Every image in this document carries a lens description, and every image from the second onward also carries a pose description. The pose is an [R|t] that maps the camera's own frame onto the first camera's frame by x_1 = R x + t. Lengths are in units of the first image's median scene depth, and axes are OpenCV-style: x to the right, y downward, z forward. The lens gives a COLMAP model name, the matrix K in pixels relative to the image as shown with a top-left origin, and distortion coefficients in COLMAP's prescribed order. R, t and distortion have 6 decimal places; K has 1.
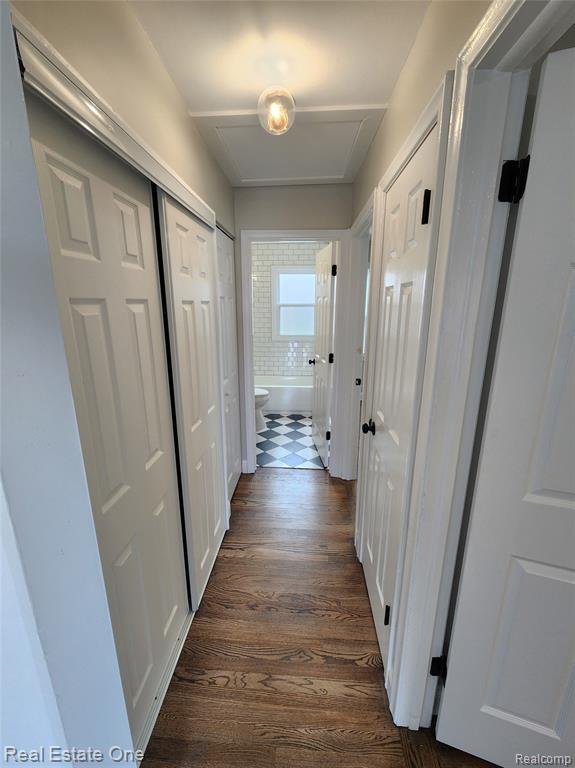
lens RADIAL K [[315.9, 0, 285.6], [0, 315.9, 384.7], [0, 0, 1]] dist [0.003748, -0.001297]
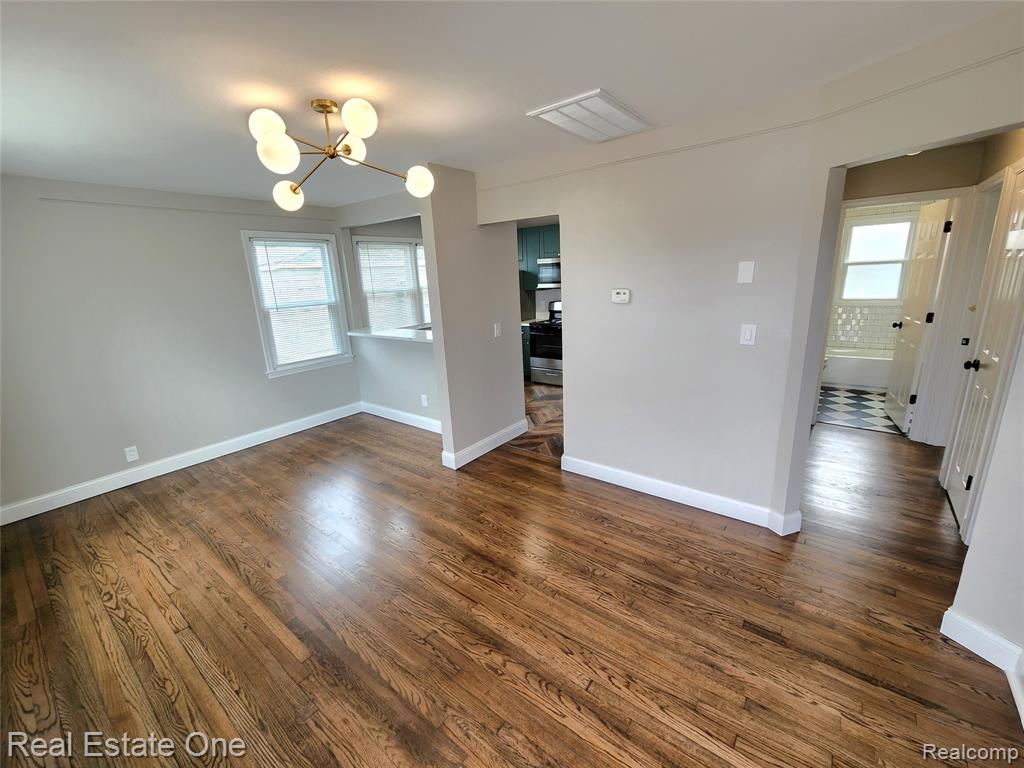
lens RADIAL K [[421.2, 0, 505.9], [0, 421.2, 382.0], [0, 0, 1]] dist [0.003748, -0.001297]
pose [[0.816256, 0.107450, -0.567610, -0.128983], [-0.096955, 0.994094, 0.048756, 0.140982], [0.569496, 0.015235, 0.821853, -0.645935]]
